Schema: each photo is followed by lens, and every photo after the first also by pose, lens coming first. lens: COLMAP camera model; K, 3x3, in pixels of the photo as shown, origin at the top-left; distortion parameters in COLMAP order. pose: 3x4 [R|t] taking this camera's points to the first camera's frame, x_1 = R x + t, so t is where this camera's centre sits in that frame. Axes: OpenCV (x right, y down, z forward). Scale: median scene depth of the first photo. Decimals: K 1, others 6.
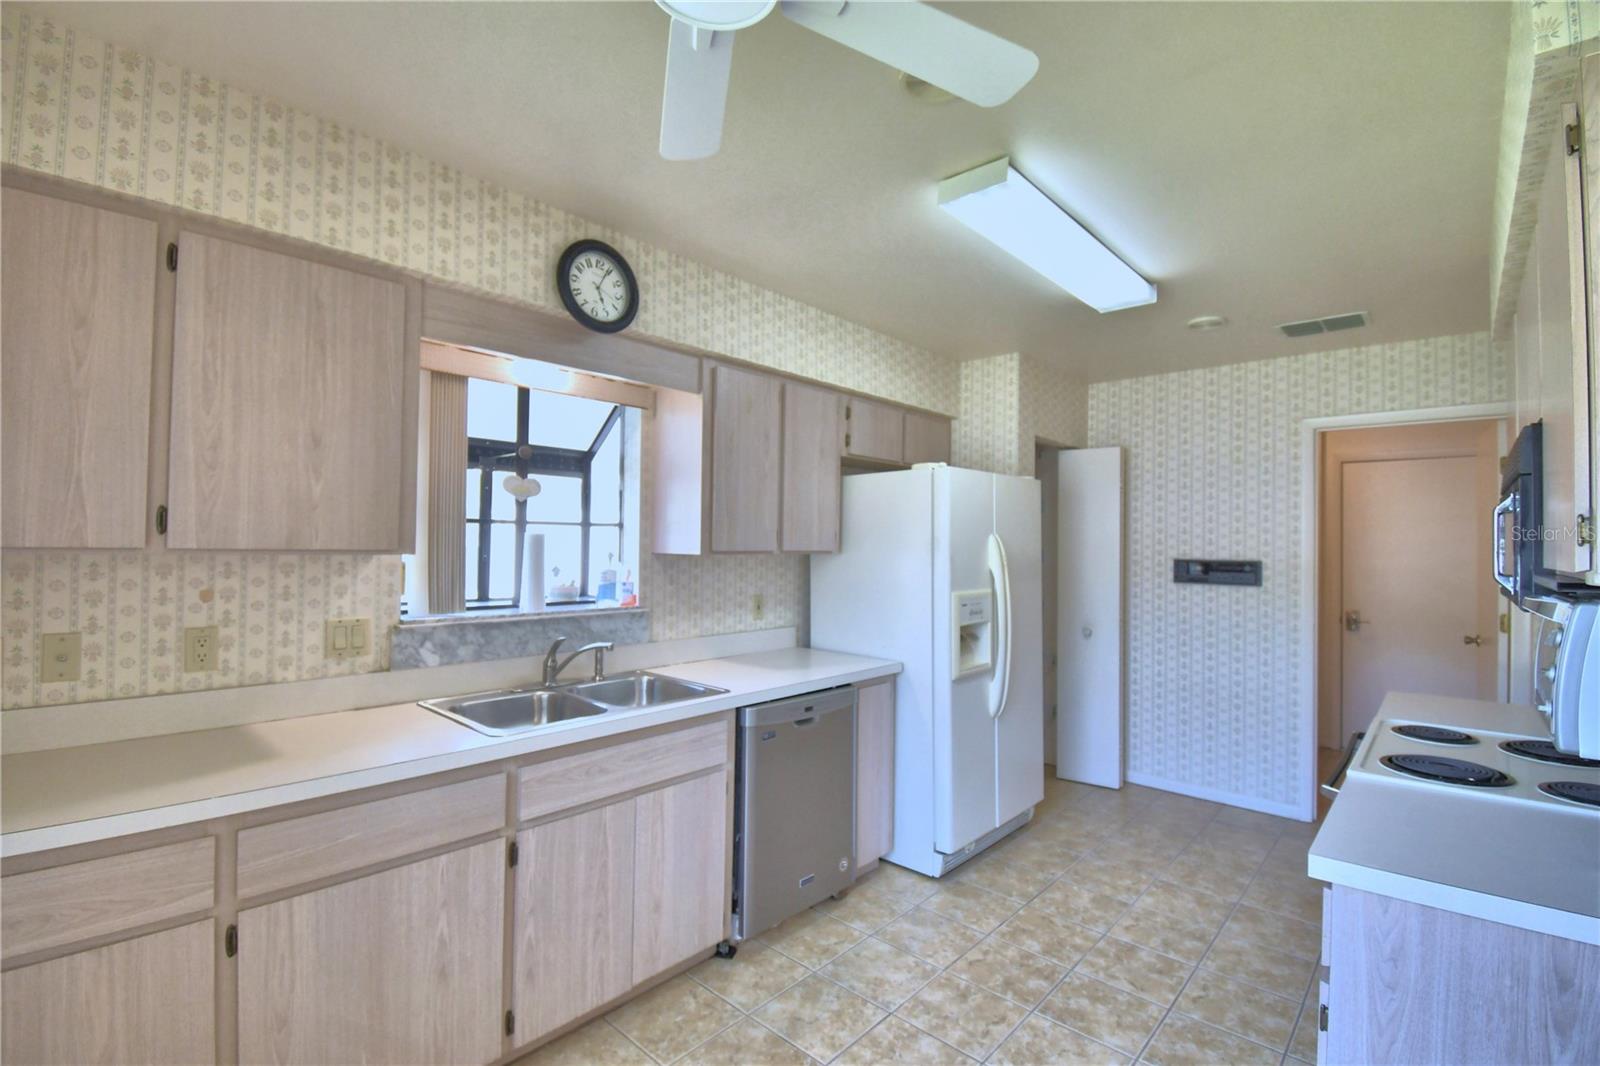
lens RADIAL K [[713.9, 0, 784.3], [0, 713.9, 534.0], [0, 0, 1]] dist [0.011396, -0.019950]
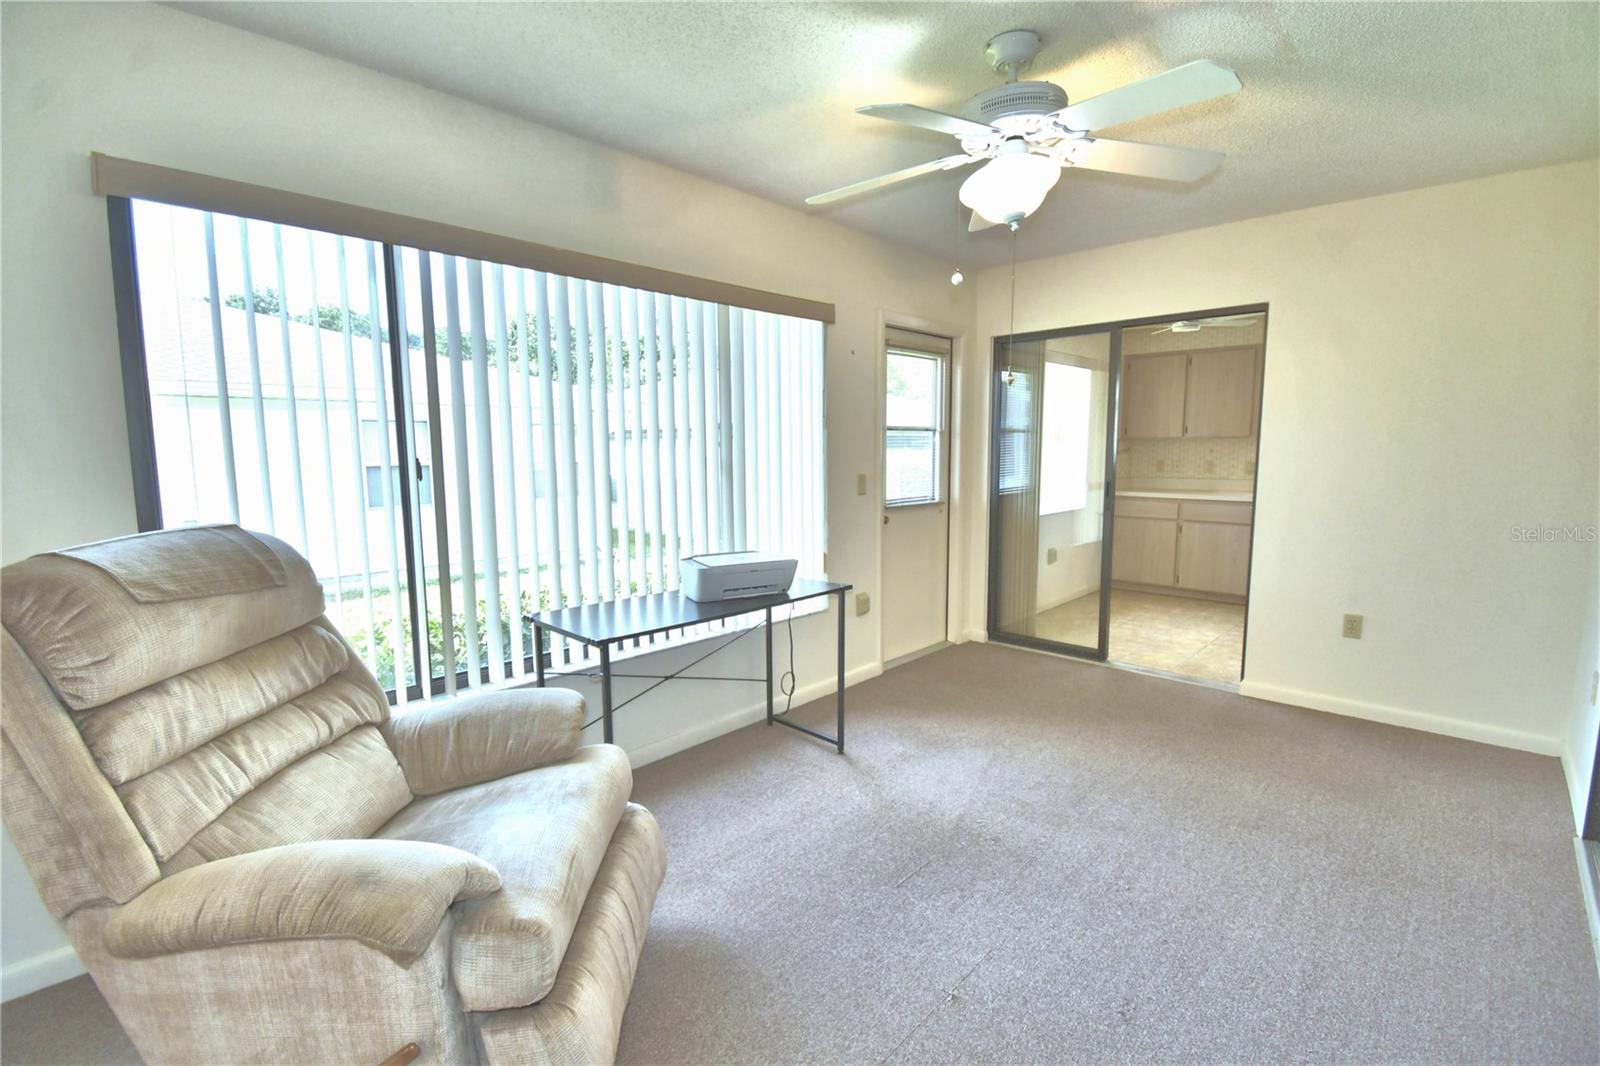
lens RADIAL K [[713.9, 0, 791.9], [0, 713.9, 533.5], [0, 0, 1]] dist [0.011396, -0.019950]
pose [[-0.010630, 0.107629, -0.994134, 1.838641], [0.019661, 0.994021, 0.107407, 0.049451], [0.999750, -0.018404, -0.012682, -0.668159]]
